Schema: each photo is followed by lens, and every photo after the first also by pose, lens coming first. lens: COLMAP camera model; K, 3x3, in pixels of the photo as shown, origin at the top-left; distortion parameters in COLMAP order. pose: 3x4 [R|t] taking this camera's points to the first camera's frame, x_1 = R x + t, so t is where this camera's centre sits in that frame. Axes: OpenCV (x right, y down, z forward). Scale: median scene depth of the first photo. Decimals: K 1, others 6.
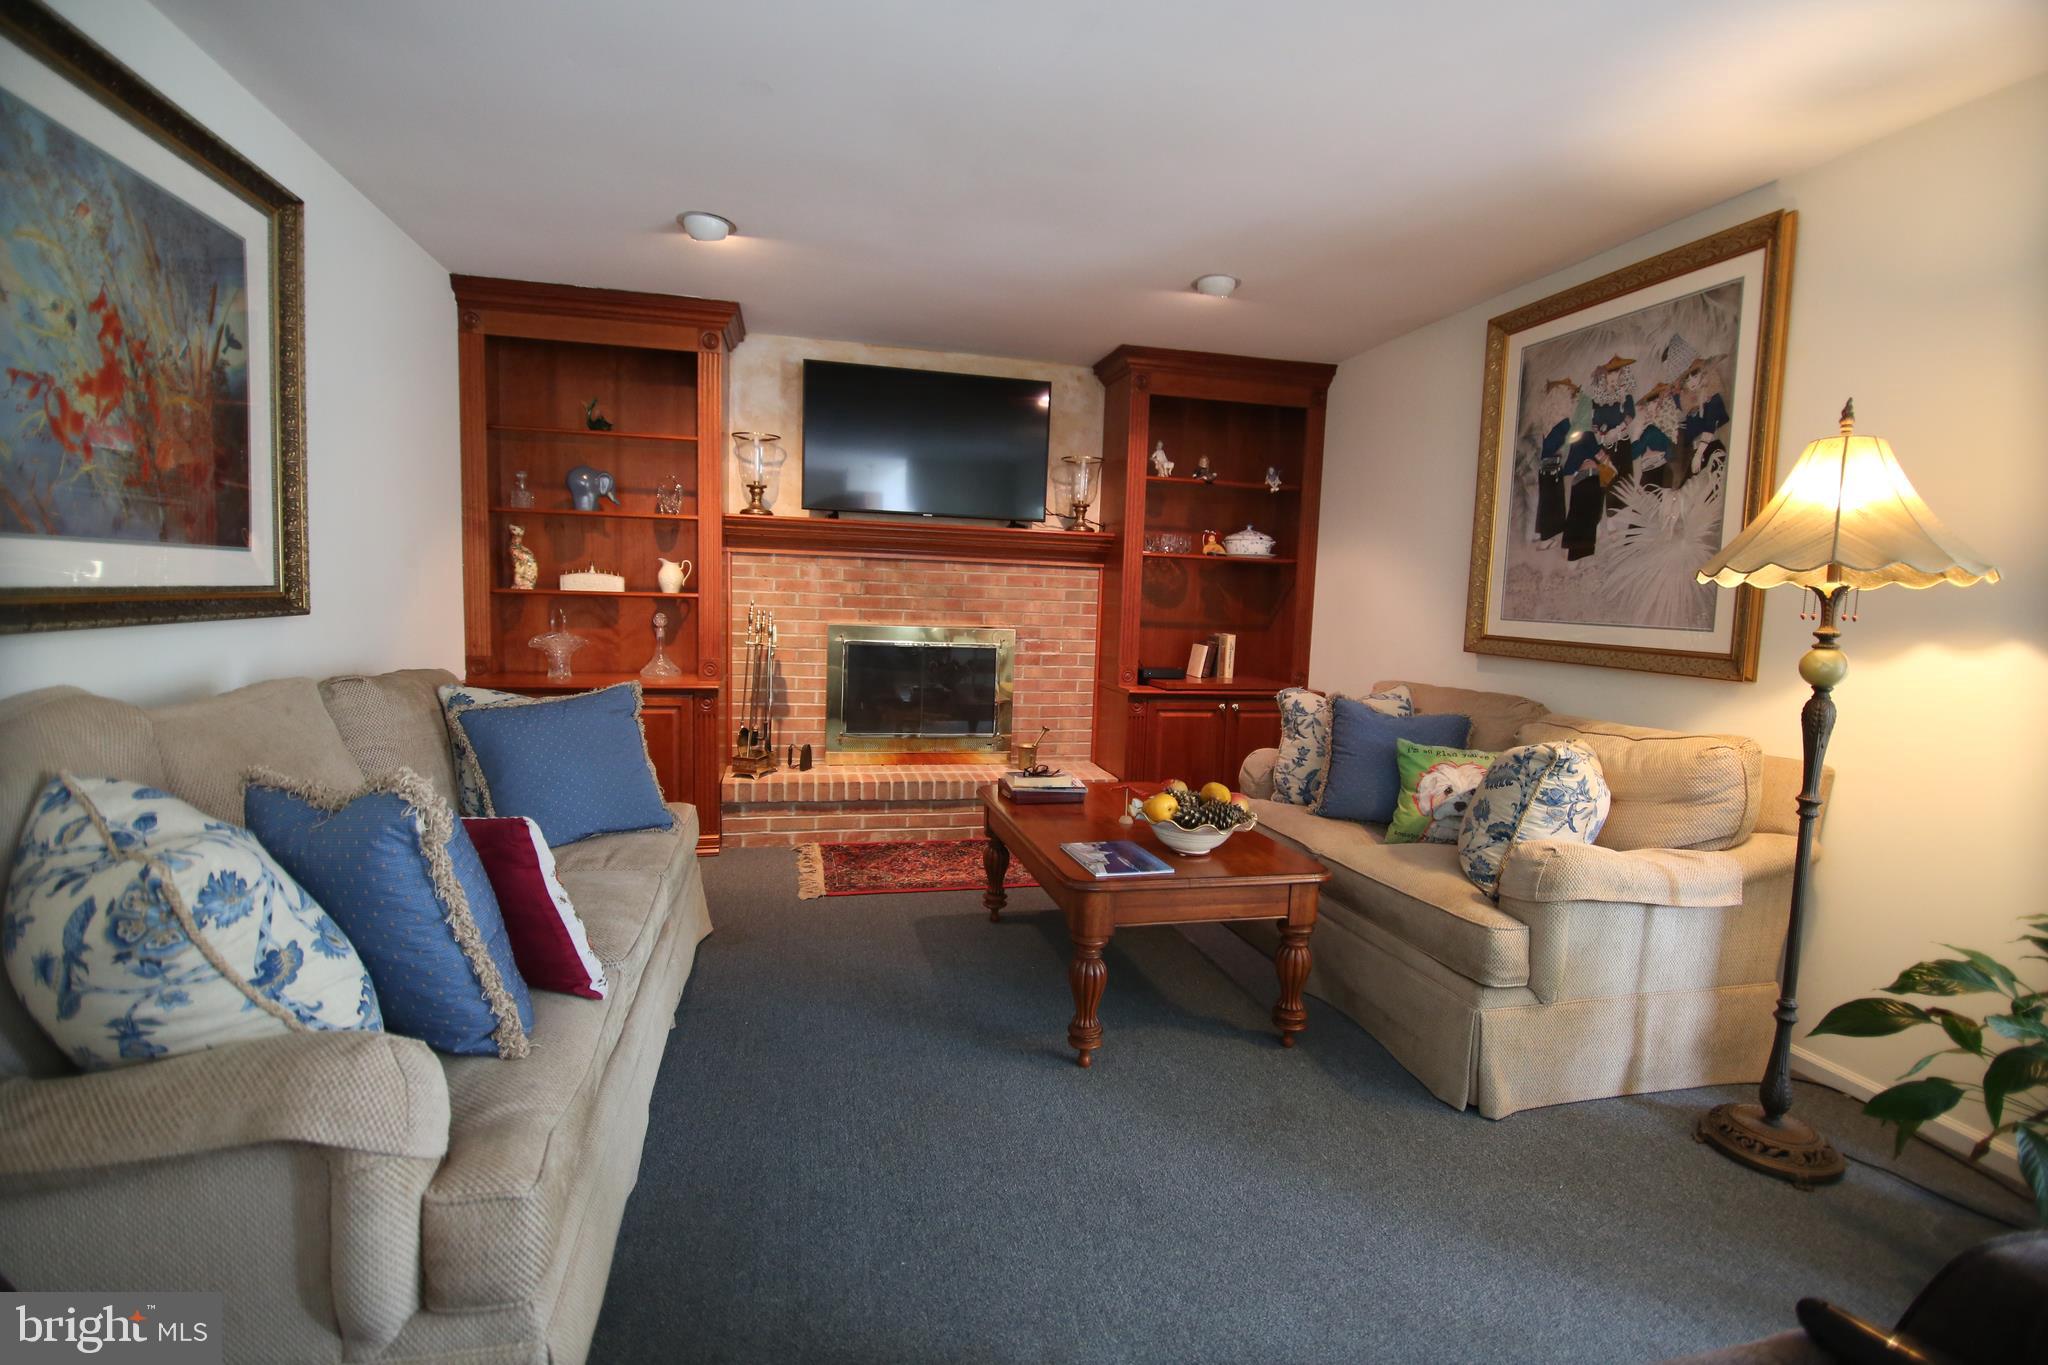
lens RADIAL K [[911.1, 0, 1021.7], [0, 911.1, 677.2], [0, 0, 1]] dist [-0.005204, -0.009169]
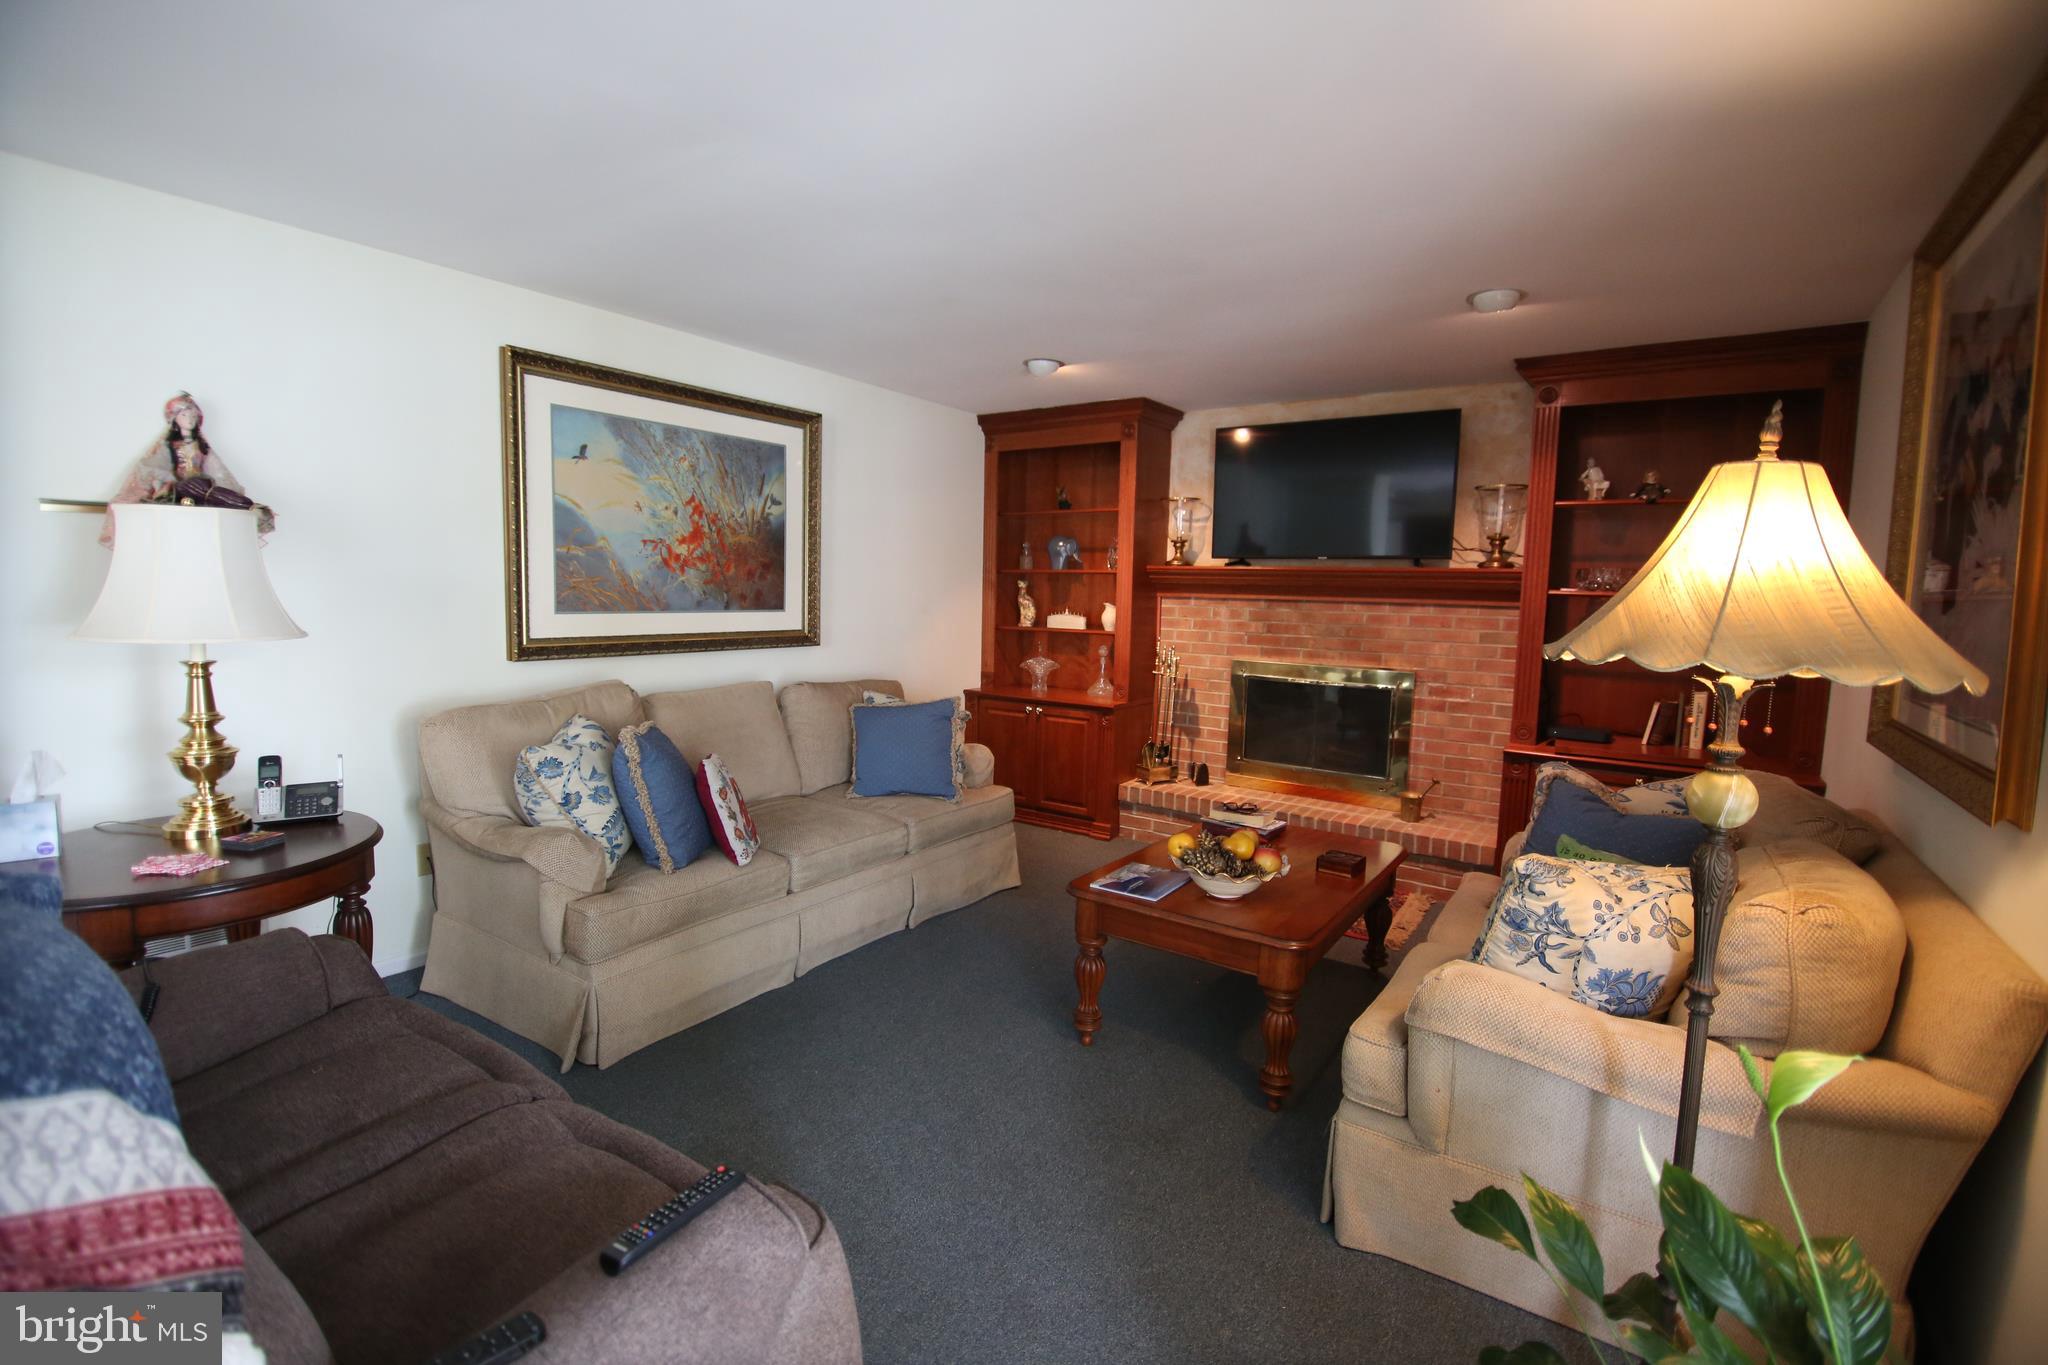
lens RADIAL K [[911.1, 0, 1028.2], [0, 911.1, 677.9], [0, 0, 1]] dist [-0.005204, -0.009169]
pose [[0.665629, 0.055701, -0.744202, 0.493504], [-0.069344, 0.997513, 0.012637, -0.034765], [0.743054, 0.043195, 0.667835, 0.071185]]
